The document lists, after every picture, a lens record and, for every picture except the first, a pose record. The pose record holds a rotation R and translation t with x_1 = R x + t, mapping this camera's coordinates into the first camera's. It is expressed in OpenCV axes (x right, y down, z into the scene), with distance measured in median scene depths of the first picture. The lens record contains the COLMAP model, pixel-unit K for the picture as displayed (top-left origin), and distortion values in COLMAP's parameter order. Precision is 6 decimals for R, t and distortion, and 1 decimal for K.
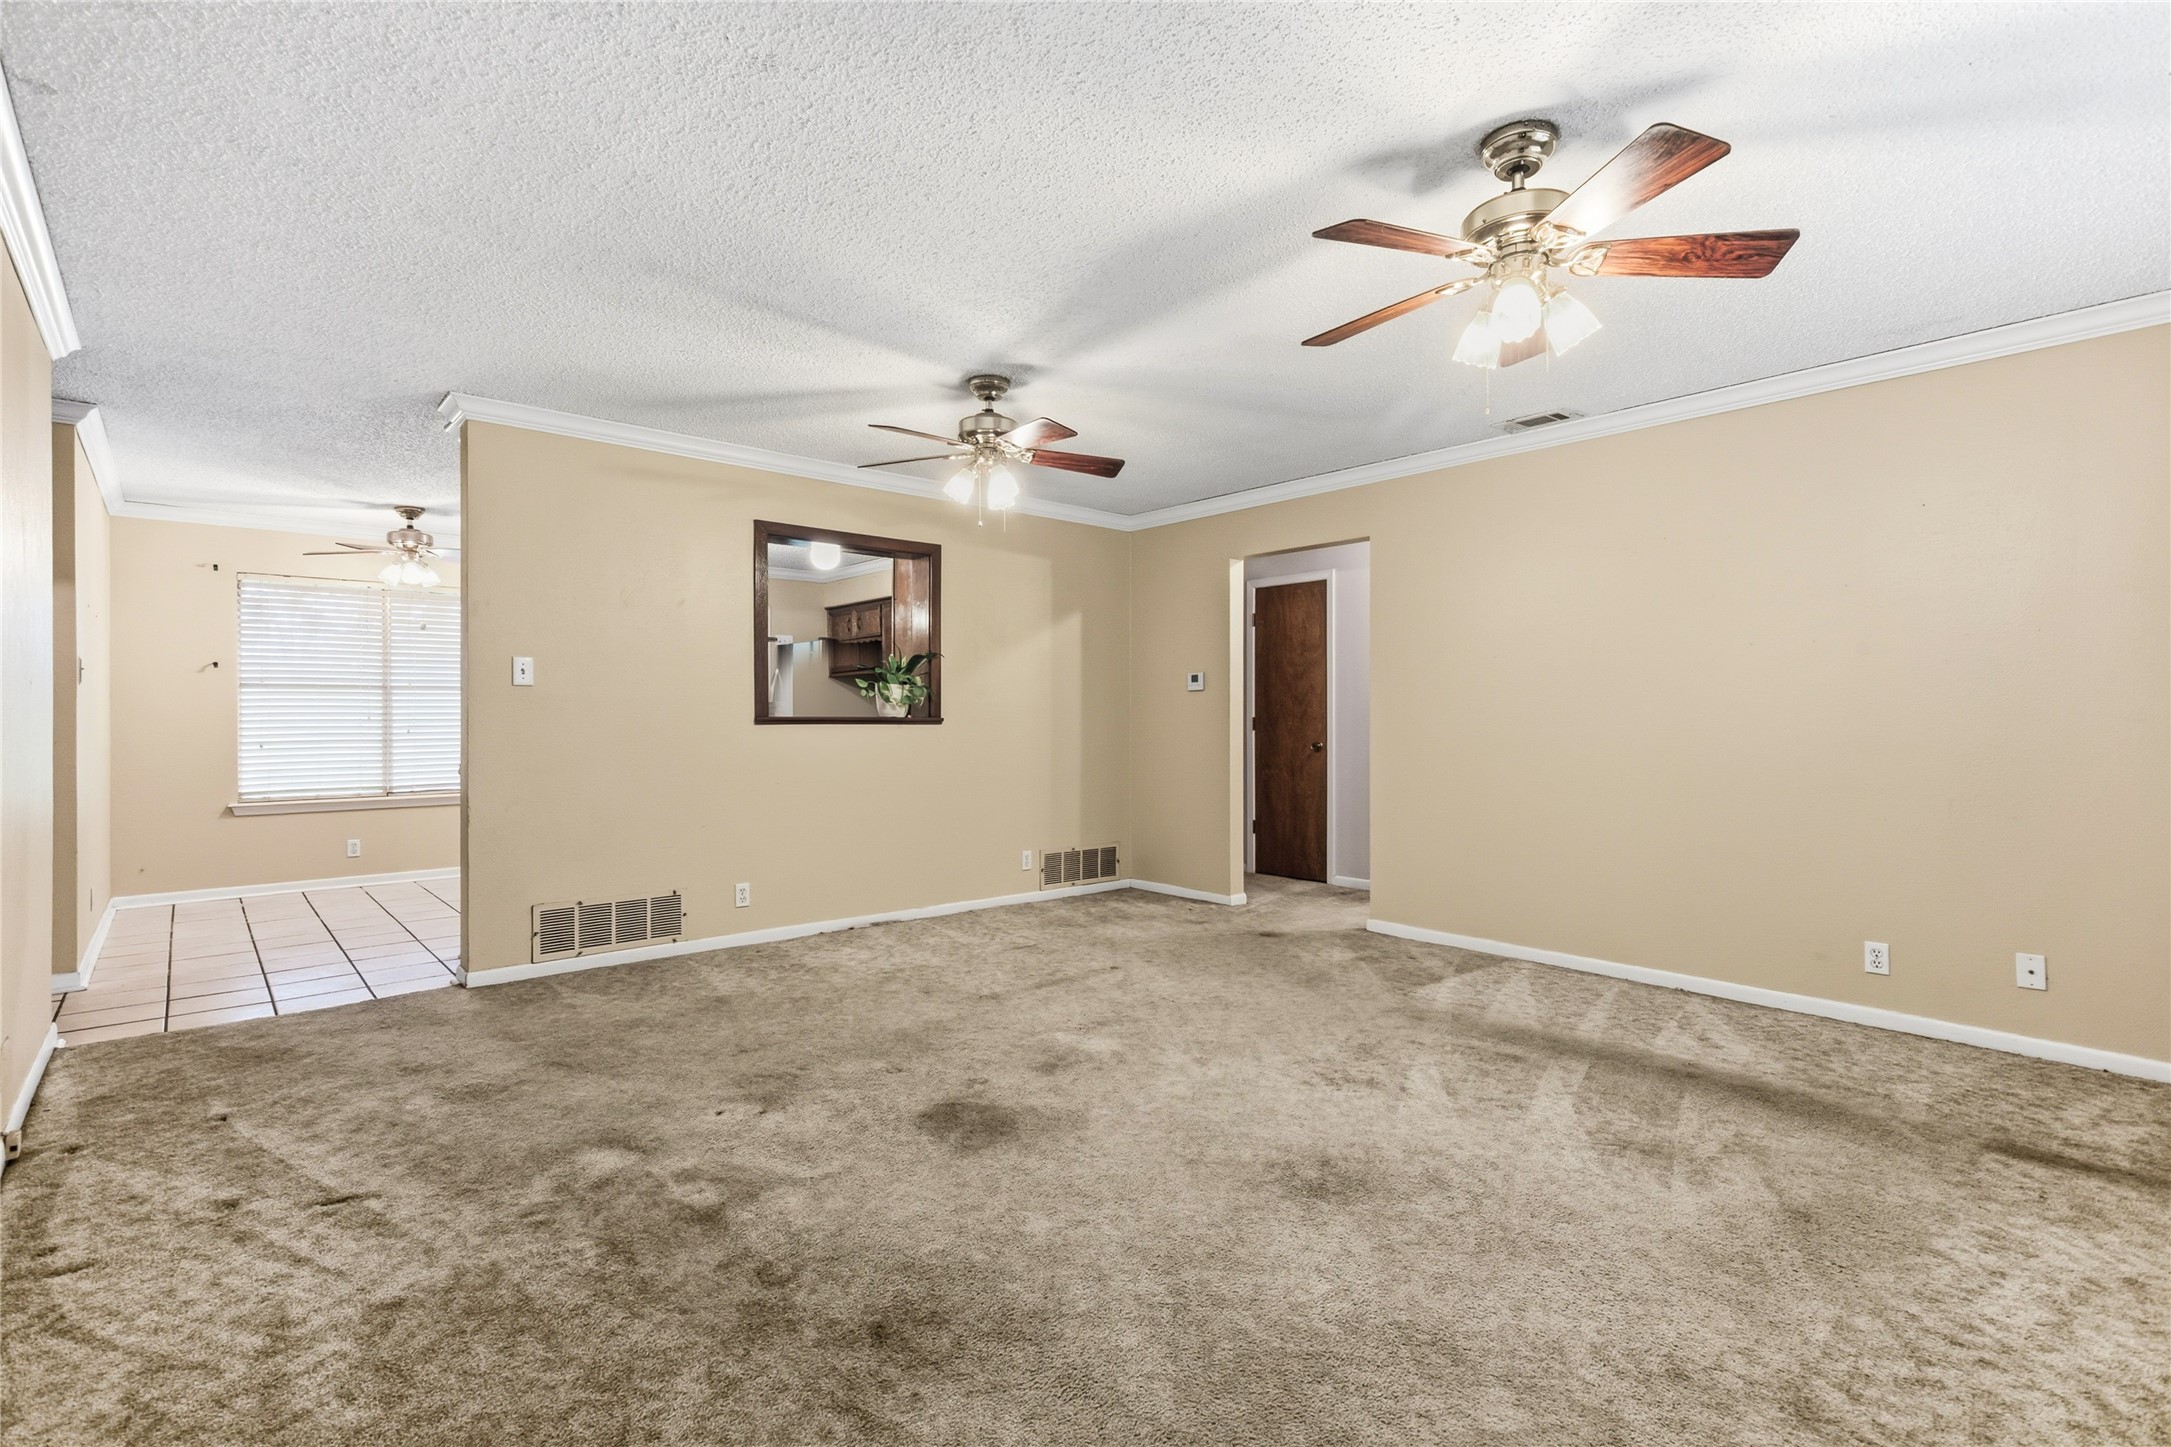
lens RADIAL K [[1028.7, 0, 1085.5], [0, 1028.7, 723.5], [0, 0, 1]] dist [0.003130, 0.007639]
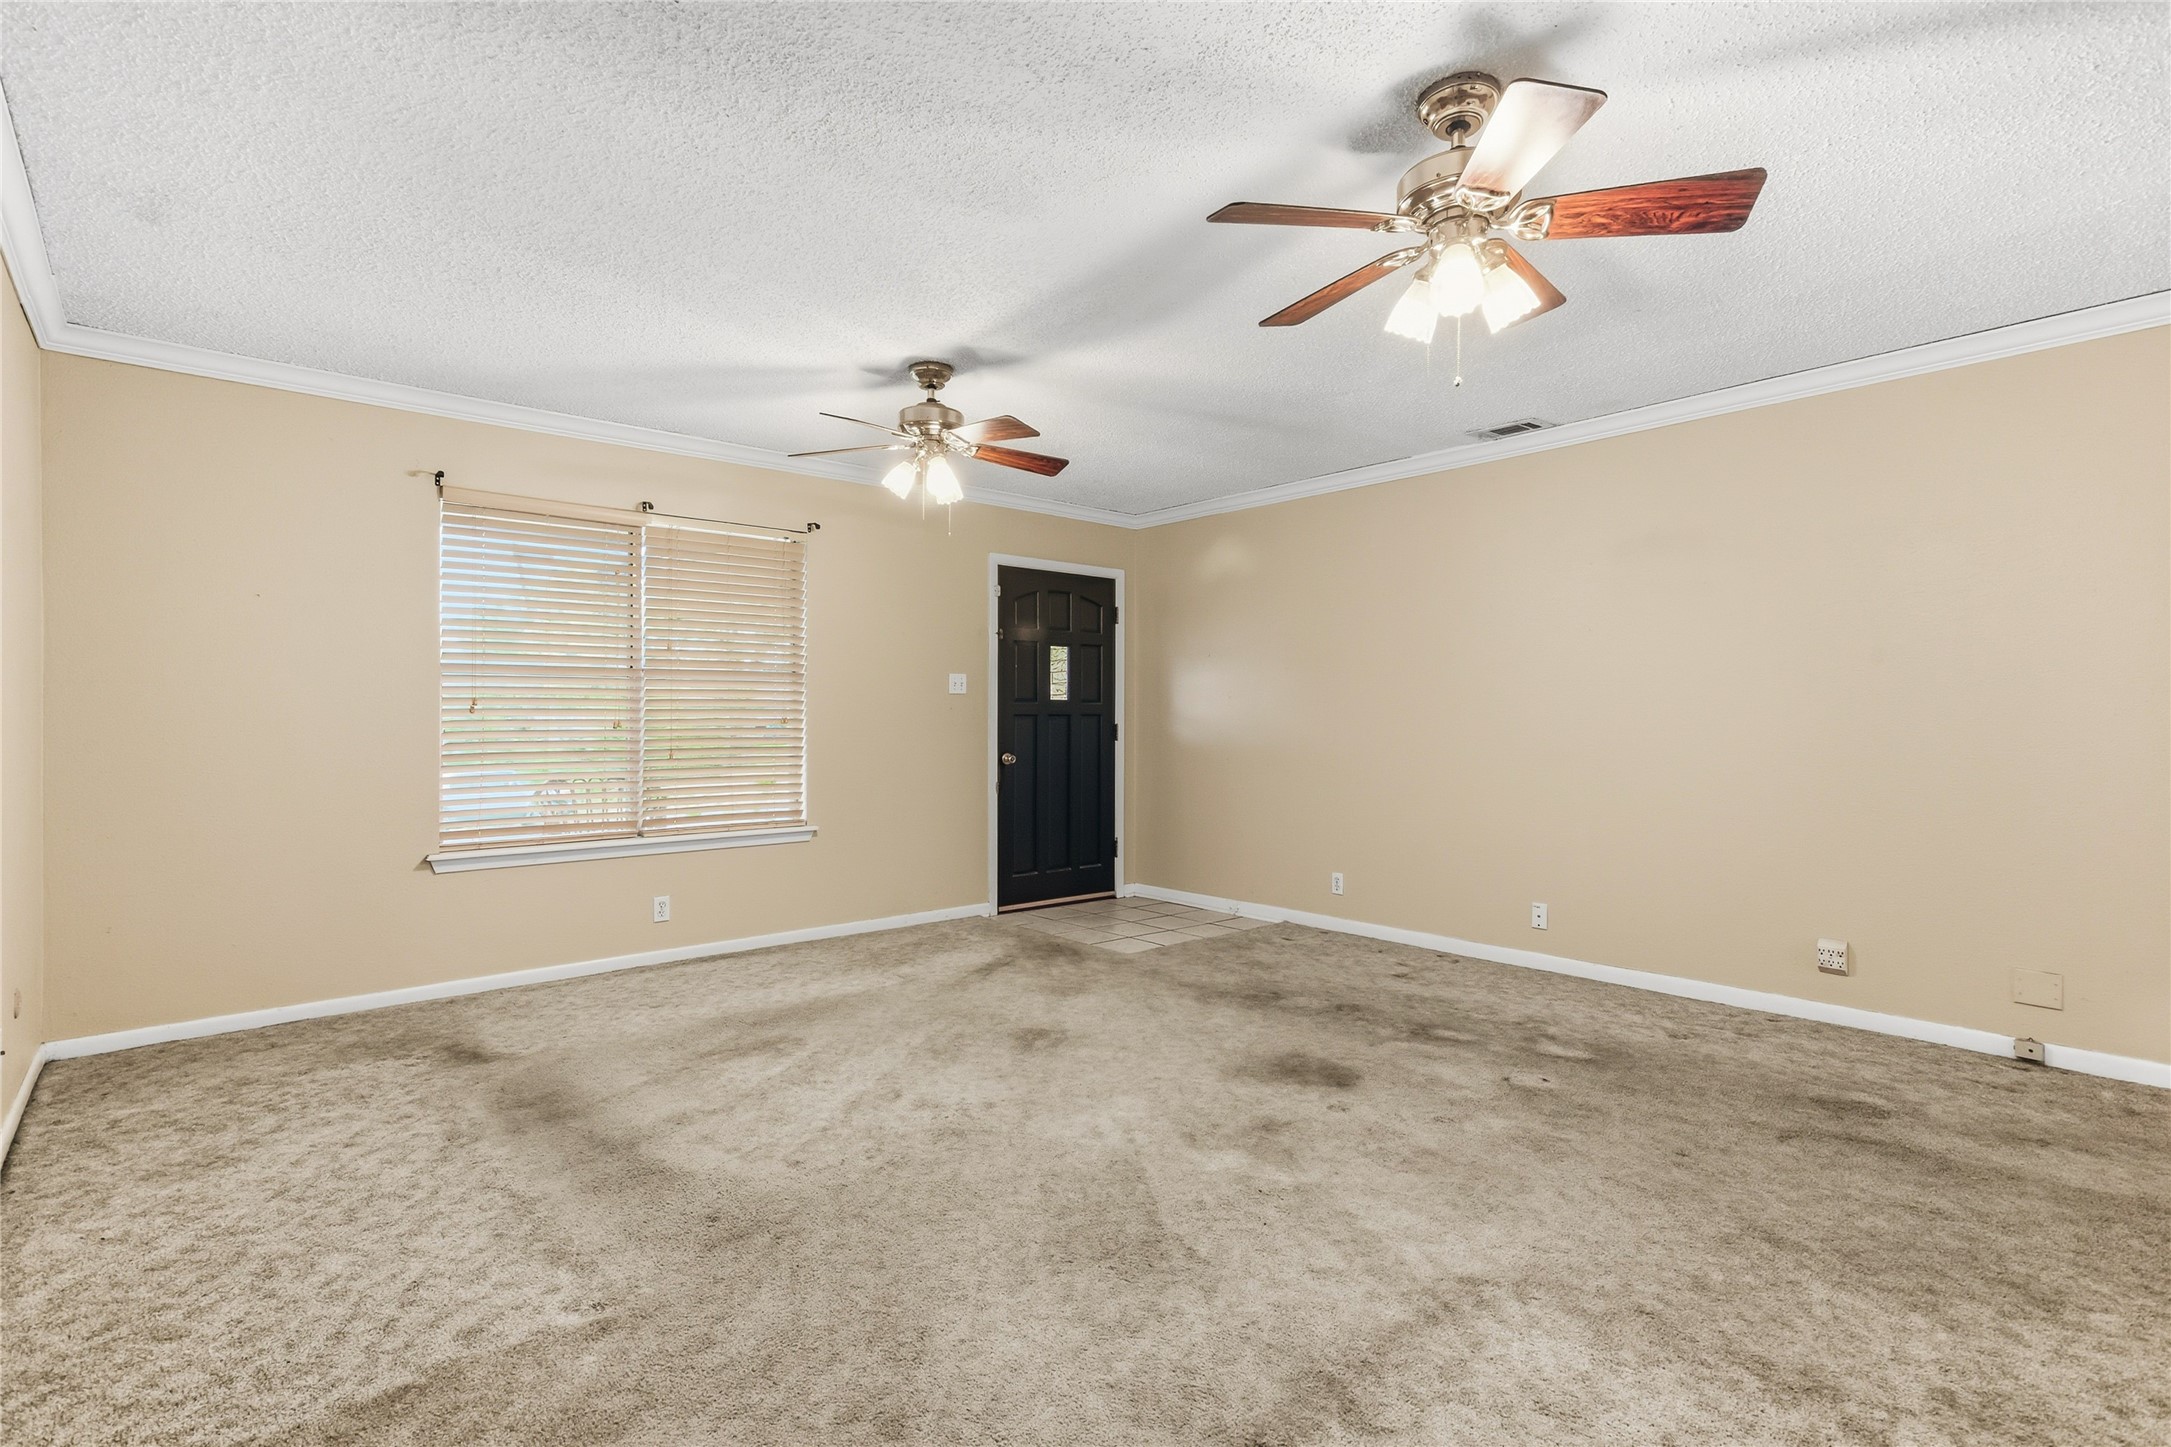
lens RADIAL K [[1028.7, 0, 1085.5], [0, 1028.7, 723.5], [0, 0, 1]] dist [0.003130, 0.007639]
pose [[-0.999995, -0.002981, 0.001303, 0.126459], [-0.002963, 0.999900, 0.013793, -0.016260], [-0.001343, 0.013789, -0.999904, 1.949133]]
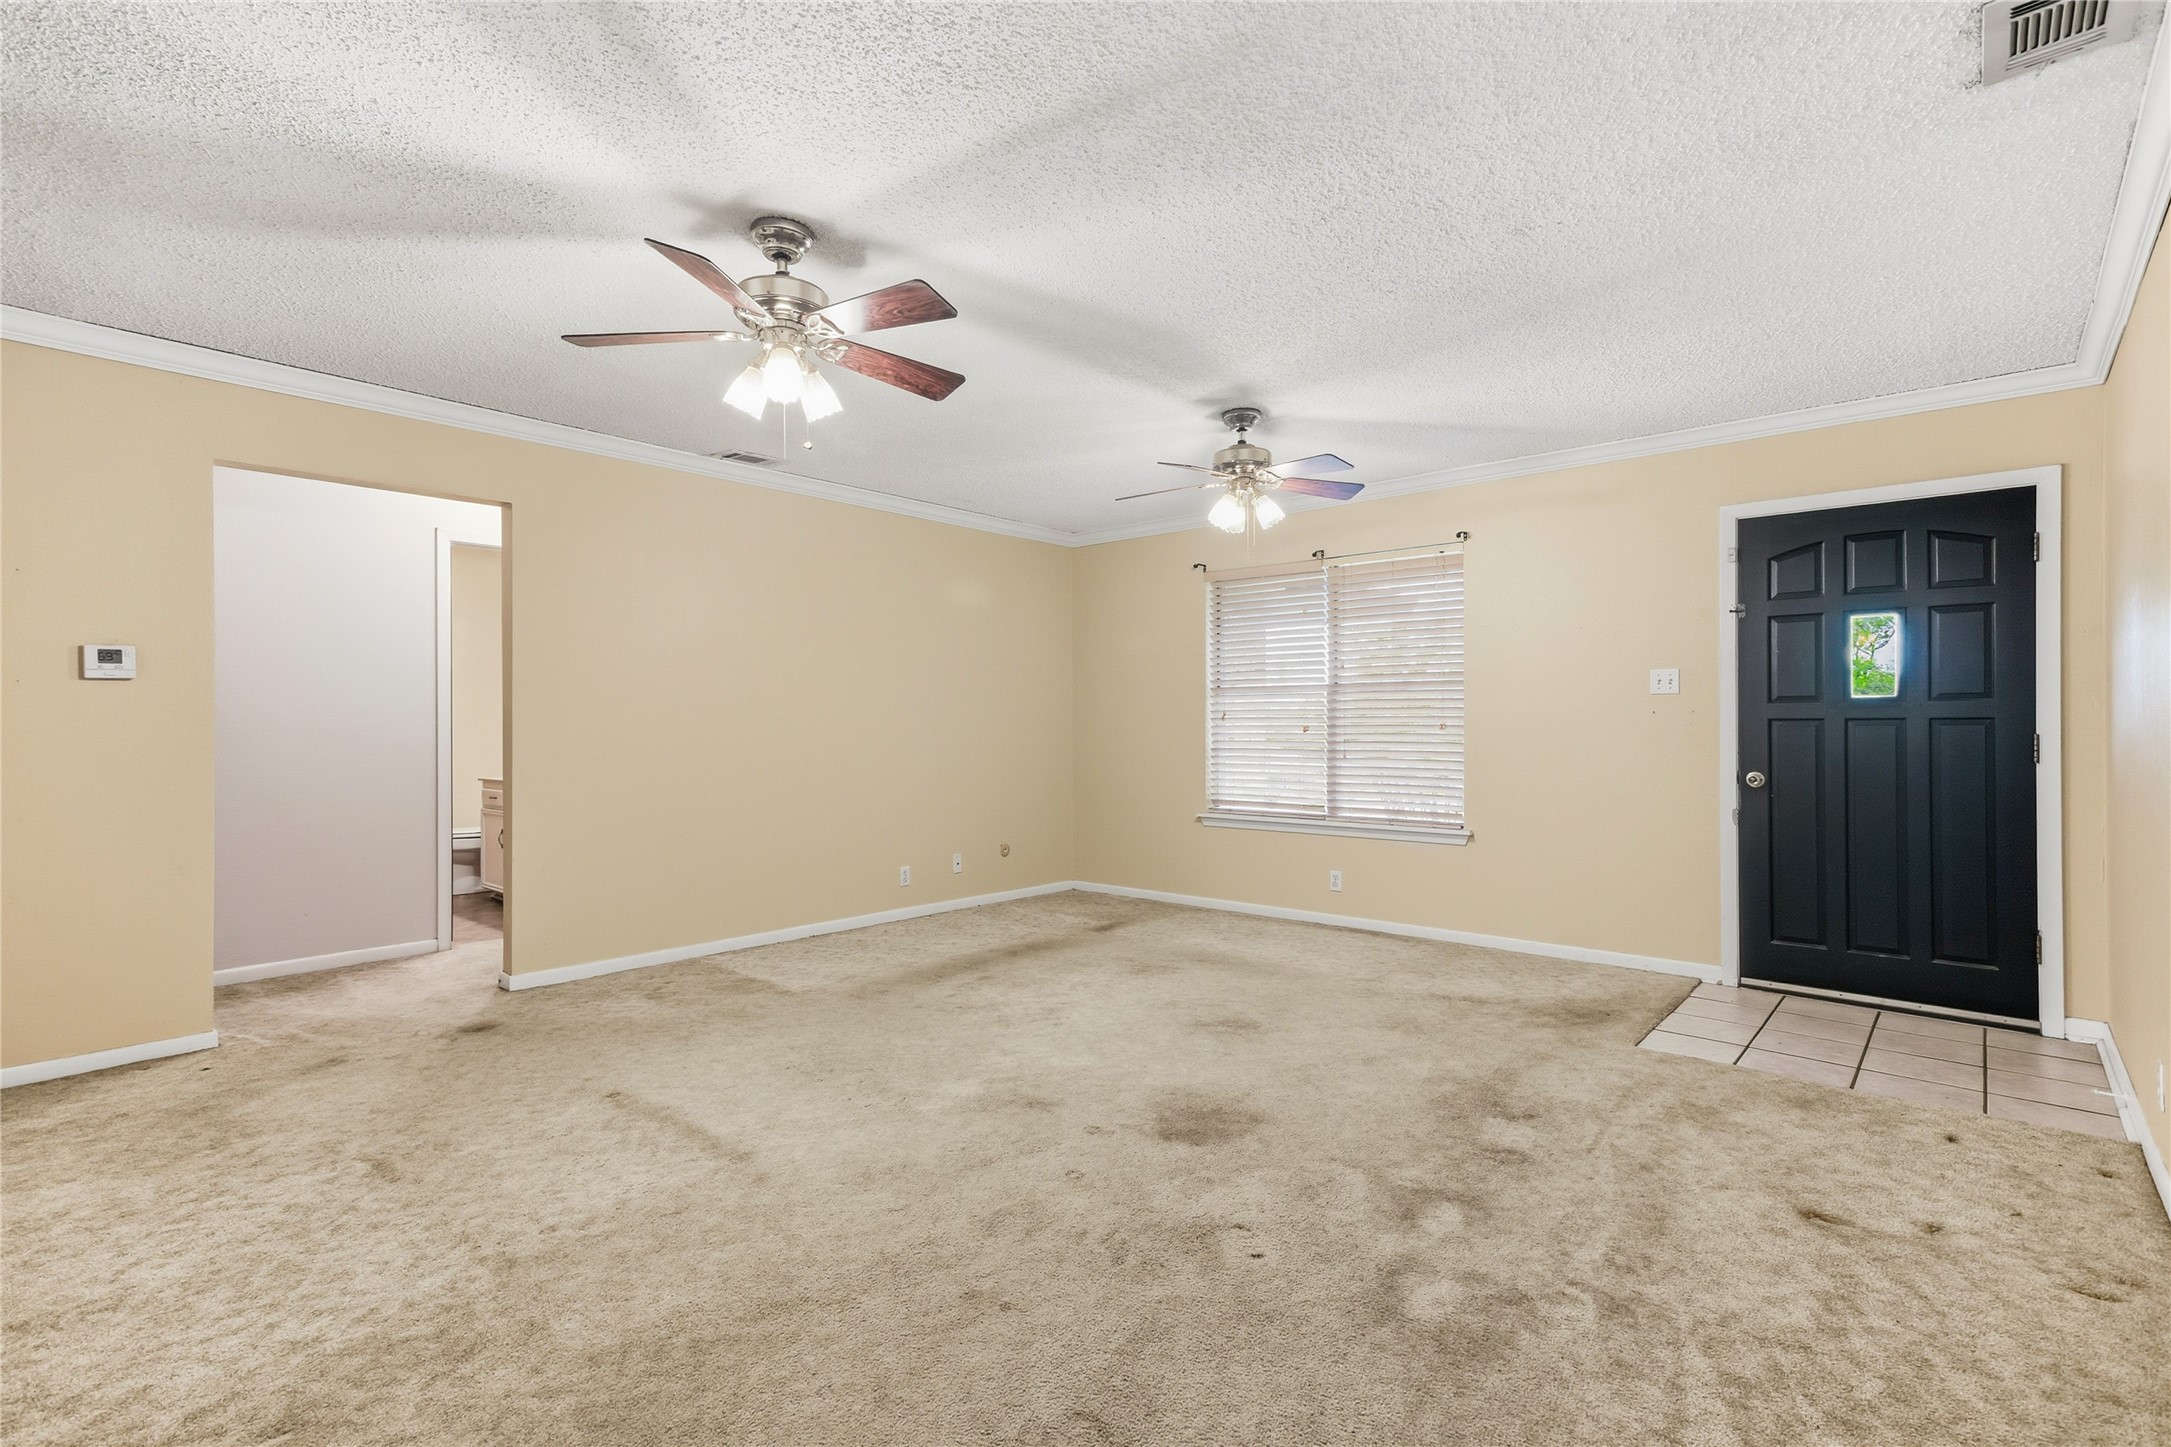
lens RADIAL K [[1028.7, 0, 1085.5], [0, 1028.7, 723.5], [0, 0, 1]] dist [0.003130, 0.007639]
pose [[-0.138579, -0.001822, 0.990350, -1.002770], [0.007961, 0.999964, 0.002954, -0.011456], [-0.990319, 0.008294, -0.138559, 1.136275]]
